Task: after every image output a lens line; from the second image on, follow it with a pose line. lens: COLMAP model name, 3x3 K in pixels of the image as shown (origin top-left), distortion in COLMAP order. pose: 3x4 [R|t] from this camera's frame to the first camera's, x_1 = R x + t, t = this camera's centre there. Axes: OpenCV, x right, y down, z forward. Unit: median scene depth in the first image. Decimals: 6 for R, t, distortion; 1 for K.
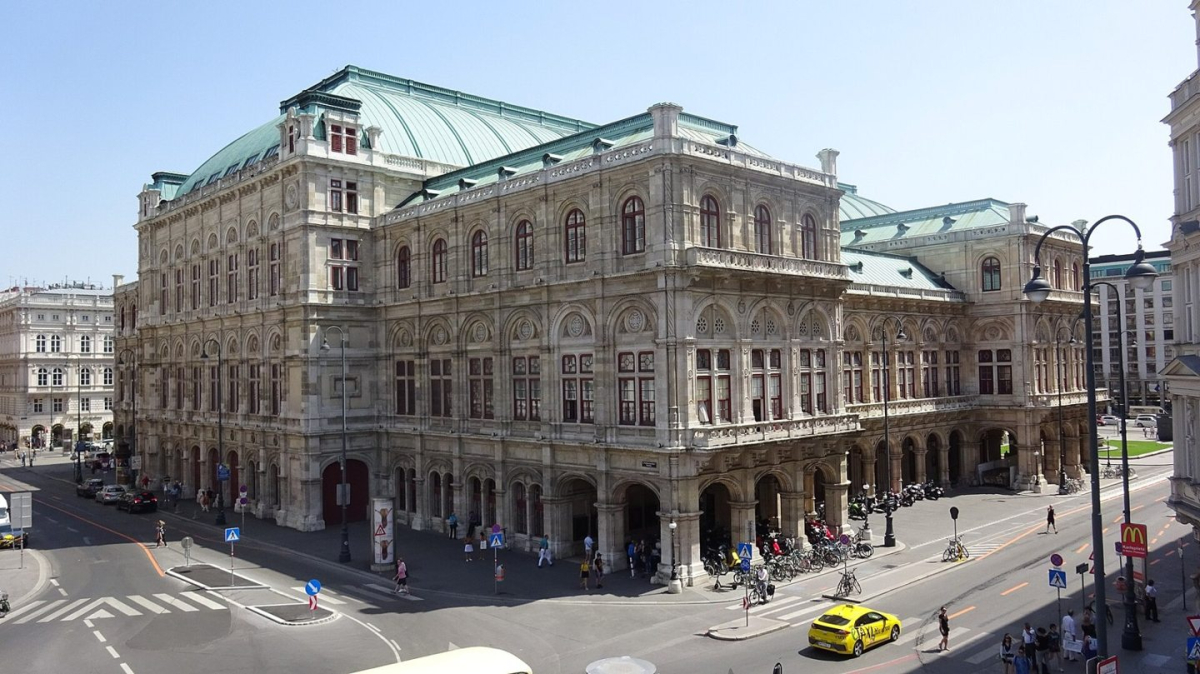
lens RADIAL K [[896.2, 0, 600.0], [0, 896.2, 337.0], [0, 0, 1]] dist [0.003787, -0.000620]
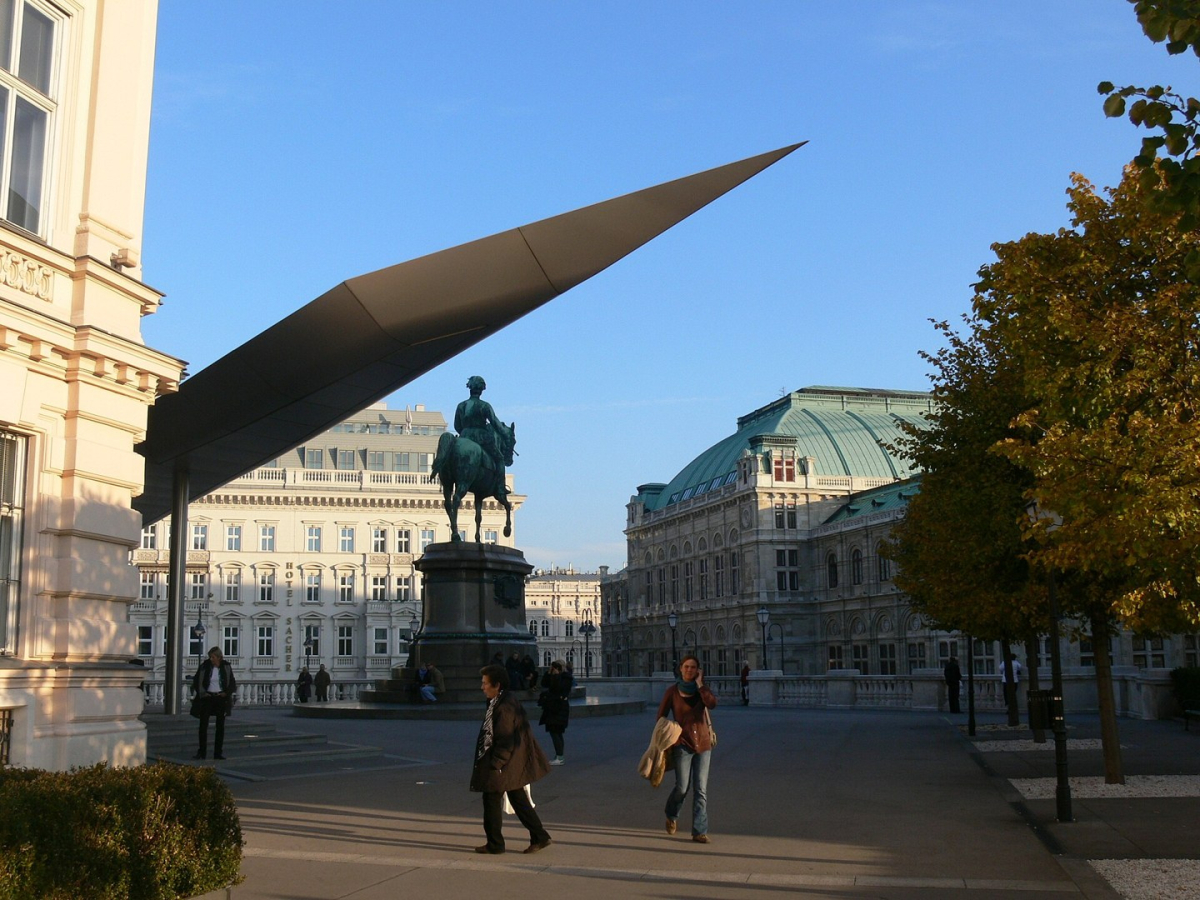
lens RADIAL K [[1533.2, 0, 600.0], [0, 1533.2, 450.0], [0, 0, 1]] dist [-0.198677, 0.011466]
pose [[0.902846, -0.055257, -0.426399, 0.396446], [0.015701, 0.995283, -0.095734, -0.047305], [0.429678, 0.079738, 0.899455, -1.041815]]
